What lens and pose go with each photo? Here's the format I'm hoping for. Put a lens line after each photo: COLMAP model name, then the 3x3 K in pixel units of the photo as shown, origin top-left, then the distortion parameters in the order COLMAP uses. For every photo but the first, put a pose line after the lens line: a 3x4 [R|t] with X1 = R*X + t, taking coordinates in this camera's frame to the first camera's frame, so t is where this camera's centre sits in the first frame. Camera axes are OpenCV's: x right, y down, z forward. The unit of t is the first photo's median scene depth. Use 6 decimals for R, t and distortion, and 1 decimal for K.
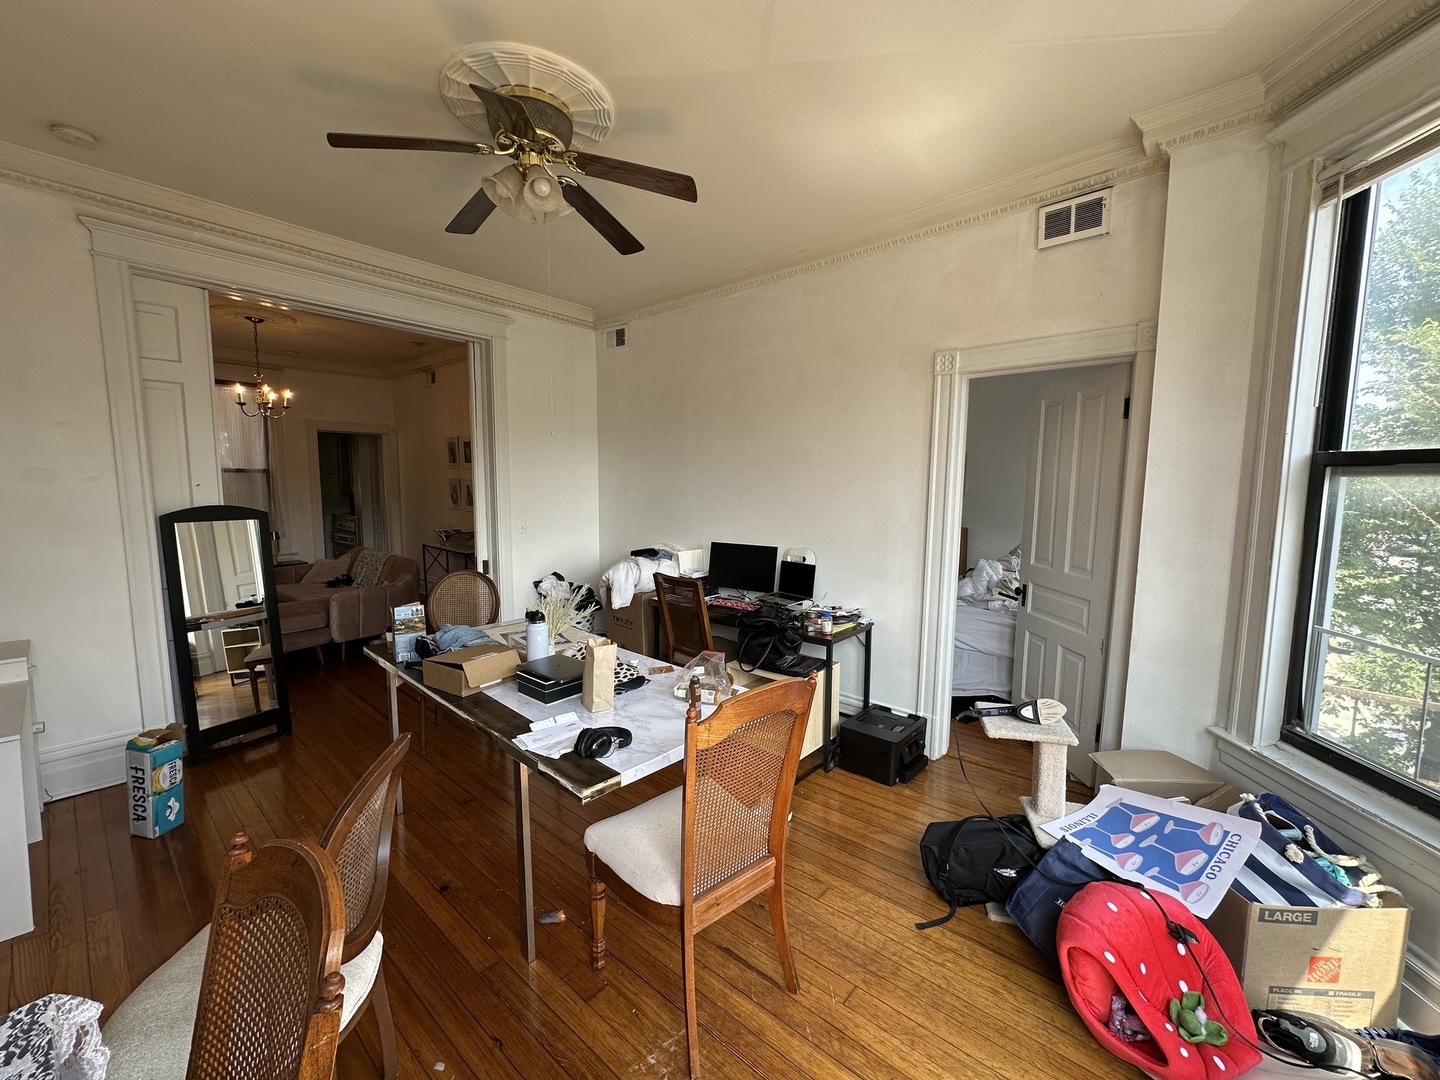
lens RADIAL K [[575.2, 0, 726.3], [0, 575.2, 539.2], [0, 0, 1]] dist [-0.002451, 0.000776]
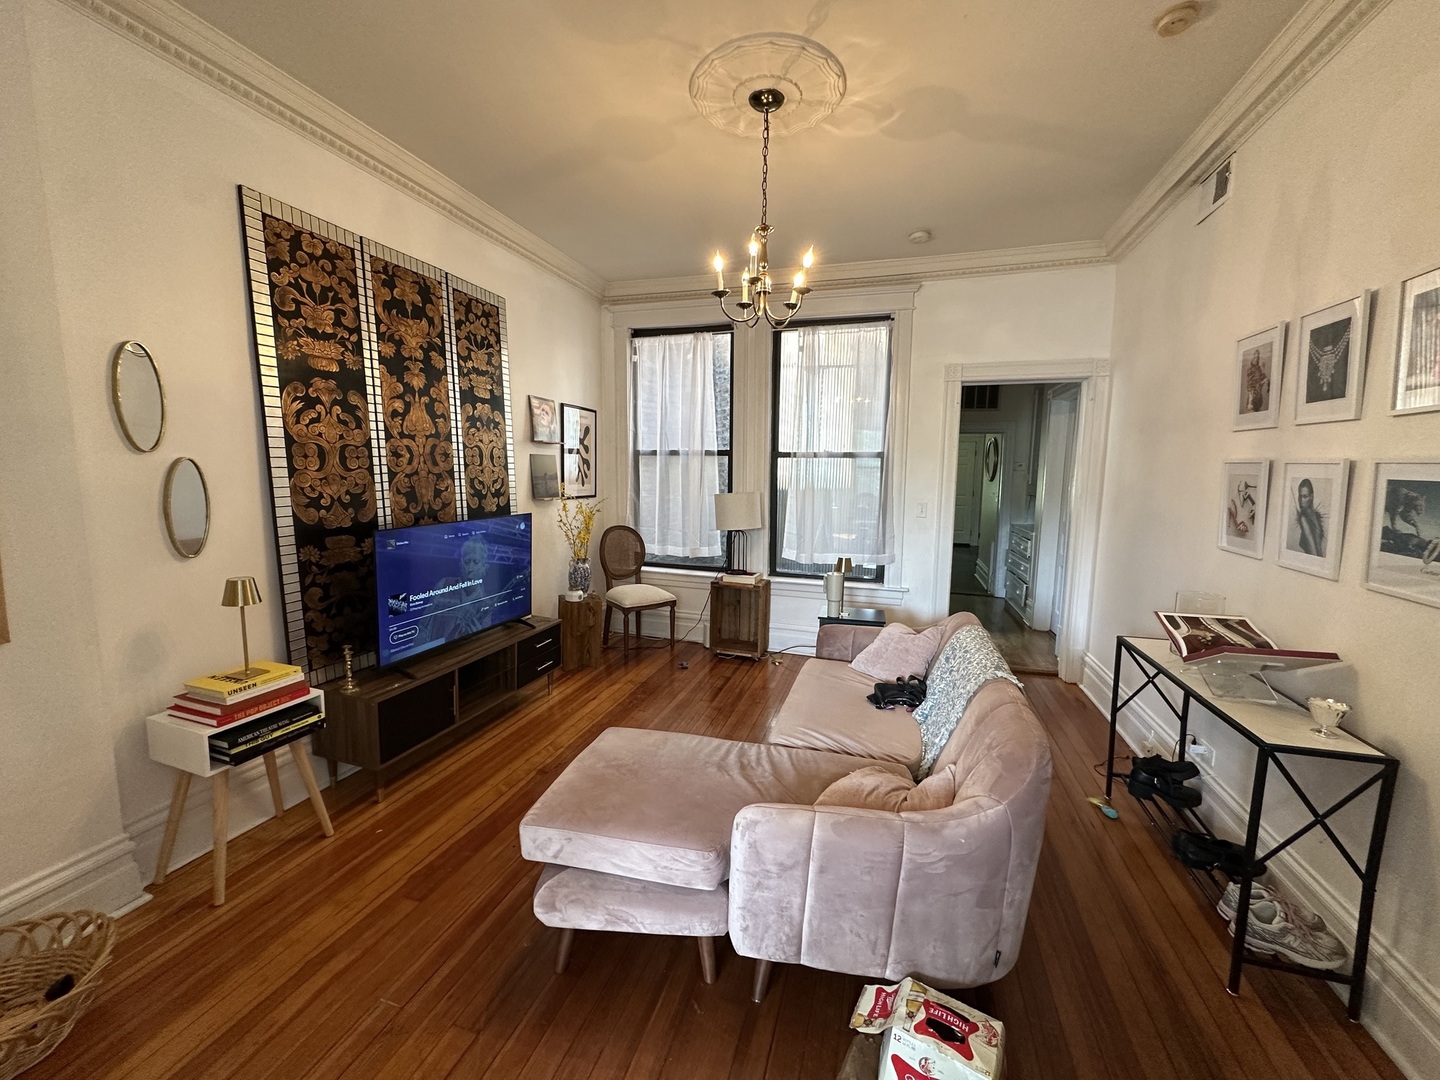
lens RADIAL K [[575.2, 0, 725.3], [0, 575.2, 534.8], [0, 0, 1]] dist [-0.002451, 0.000776]
pose [[0.399745, 0.100231, -0.911130, -0.572856], [-0.108788, 0.992166, 0.061416, -0.102790], [0.910148, 0.074569, 0.407517, 1.184510]]
